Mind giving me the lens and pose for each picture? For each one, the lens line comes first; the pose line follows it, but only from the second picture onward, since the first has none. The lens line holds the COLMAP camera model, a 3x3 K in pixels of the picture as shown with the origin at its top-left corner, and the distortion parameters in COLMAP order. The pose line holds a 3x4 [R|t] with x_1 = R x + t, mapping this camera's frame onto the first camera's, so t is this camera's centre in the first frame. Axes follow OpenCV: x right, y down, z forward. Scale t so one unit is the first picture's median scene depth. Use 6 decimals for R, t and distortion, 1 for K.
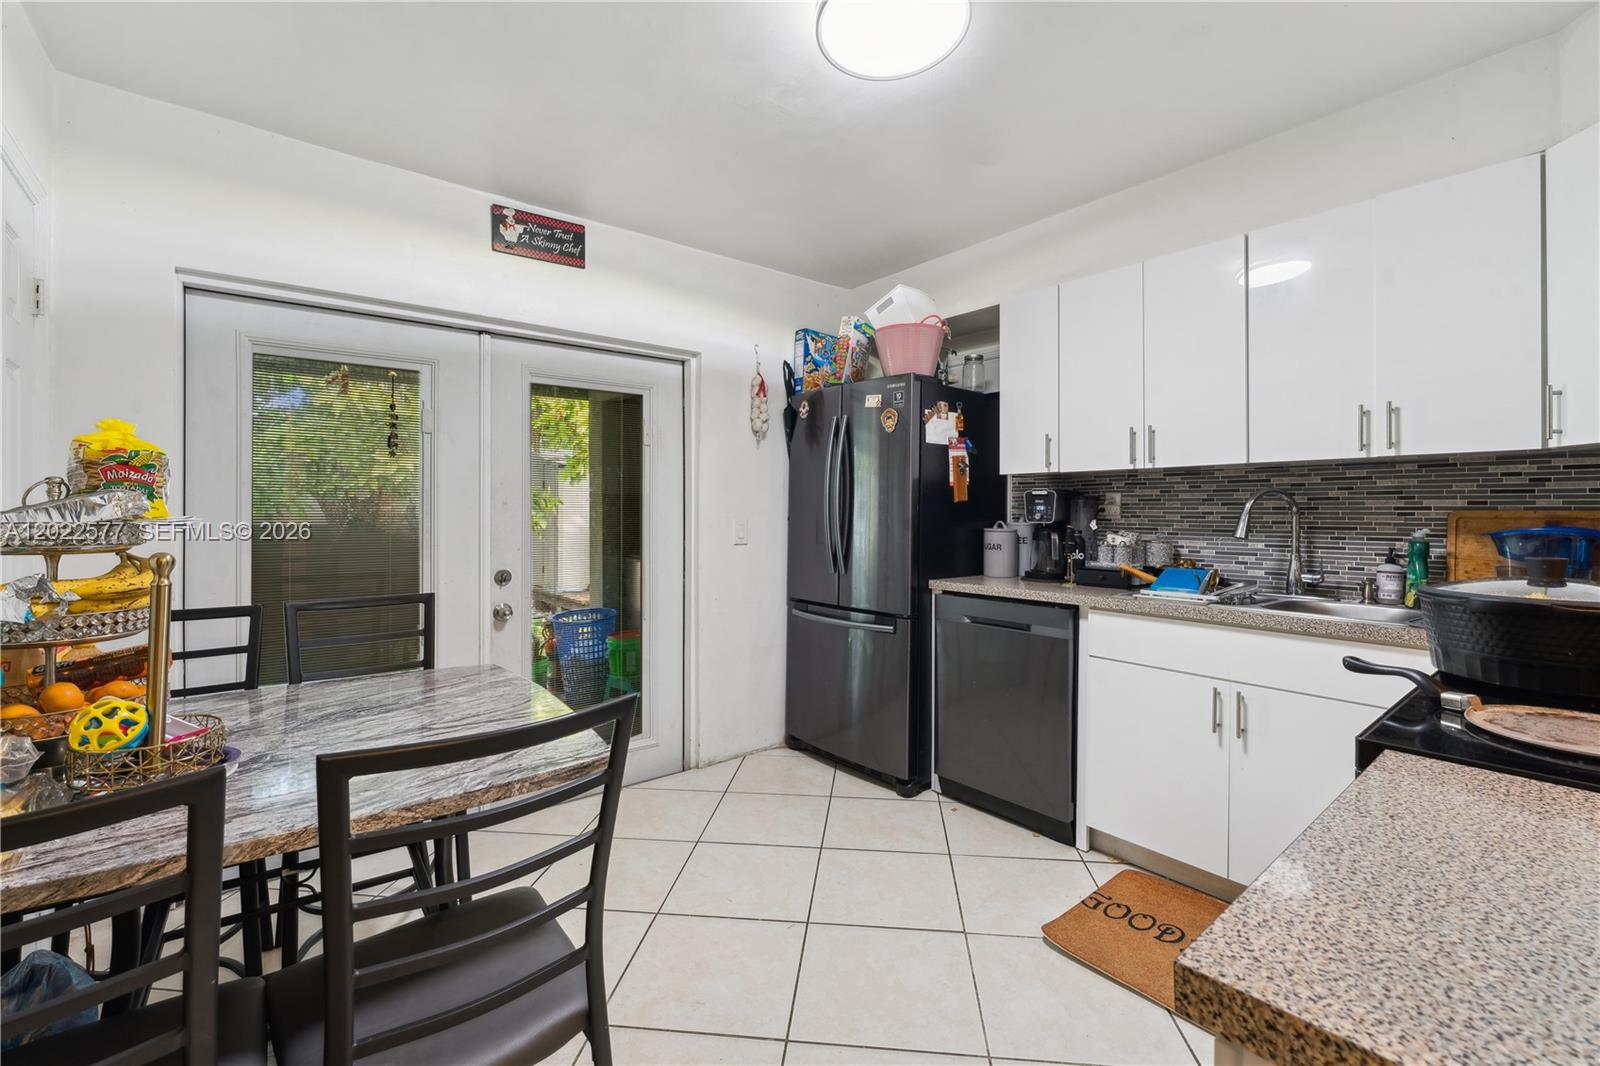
lens RADIAL K [[696.9, 0, 799.3], [0, 696.9, 519.2], [0, 0, 1]] dist [0.001060, -0.000055]
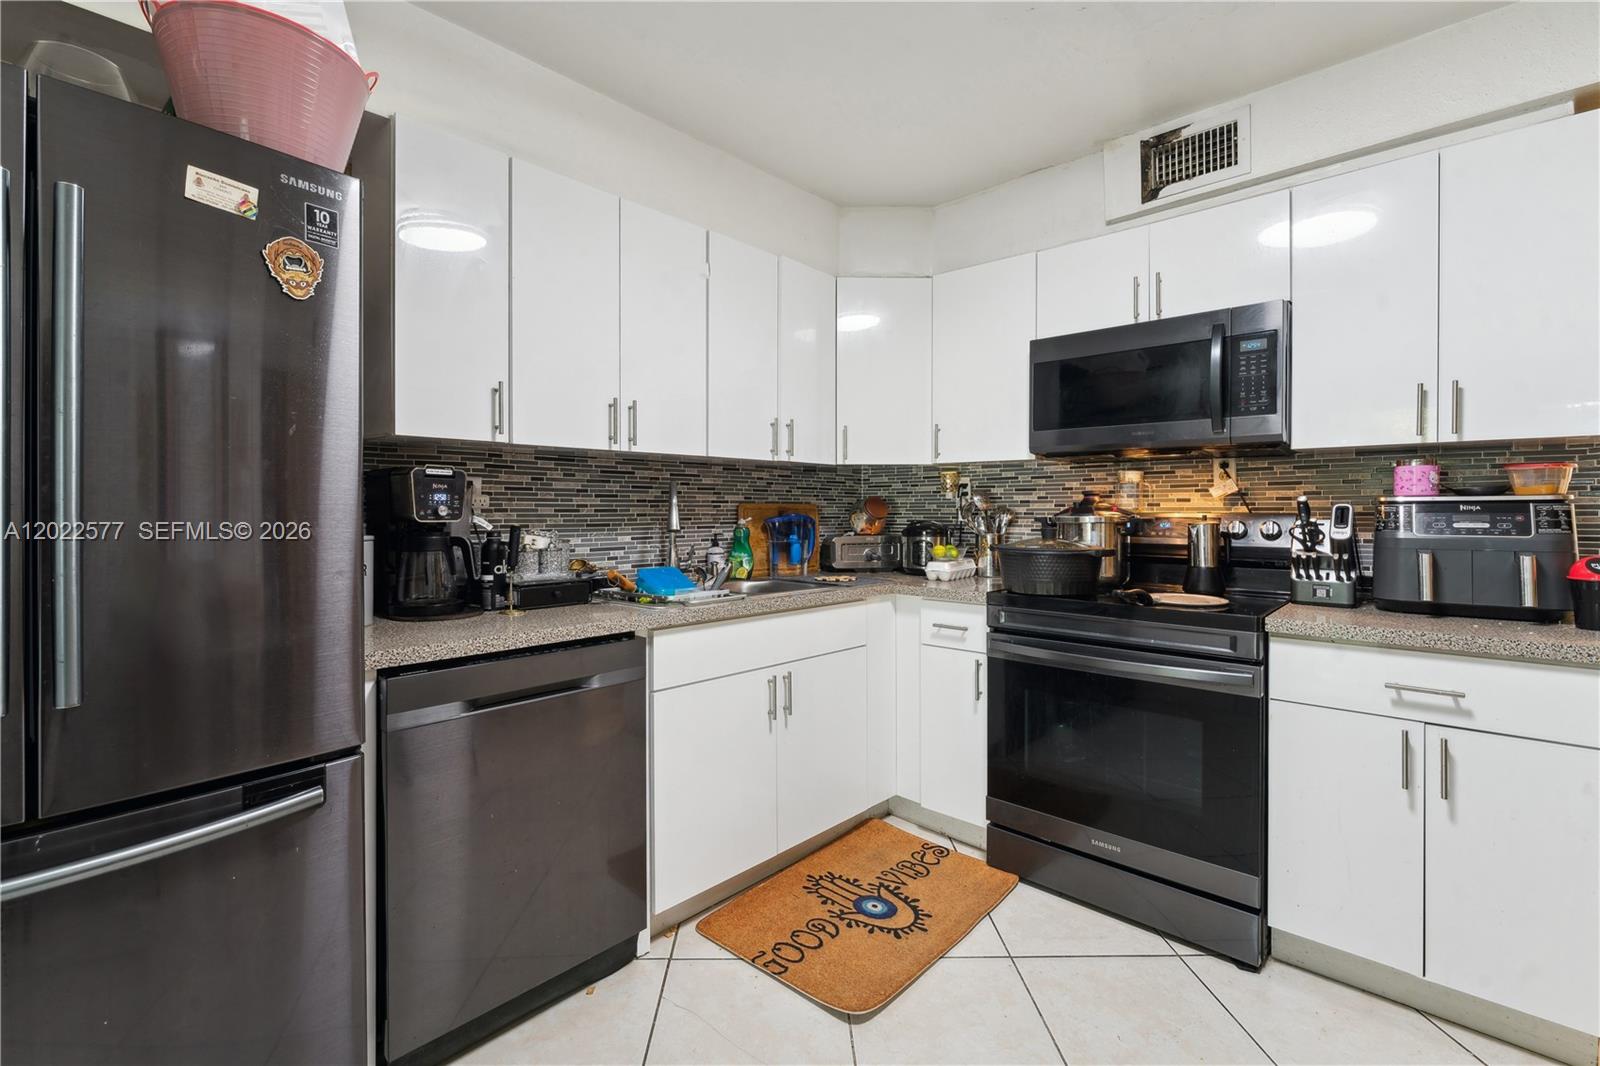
lens RADIAL K [[696.9, 0, 799.3], [0, 696.9, 515.4], [0, 0, 1]] dist [0.001060, -0.000055]
pose [[-0.128264, -0.013571, 0.991647, -0.378928], [0.009824, 0.999840, 0.014953, -0.007932], [-0.991691, 0.011660, -0.128110, 0.983993]]
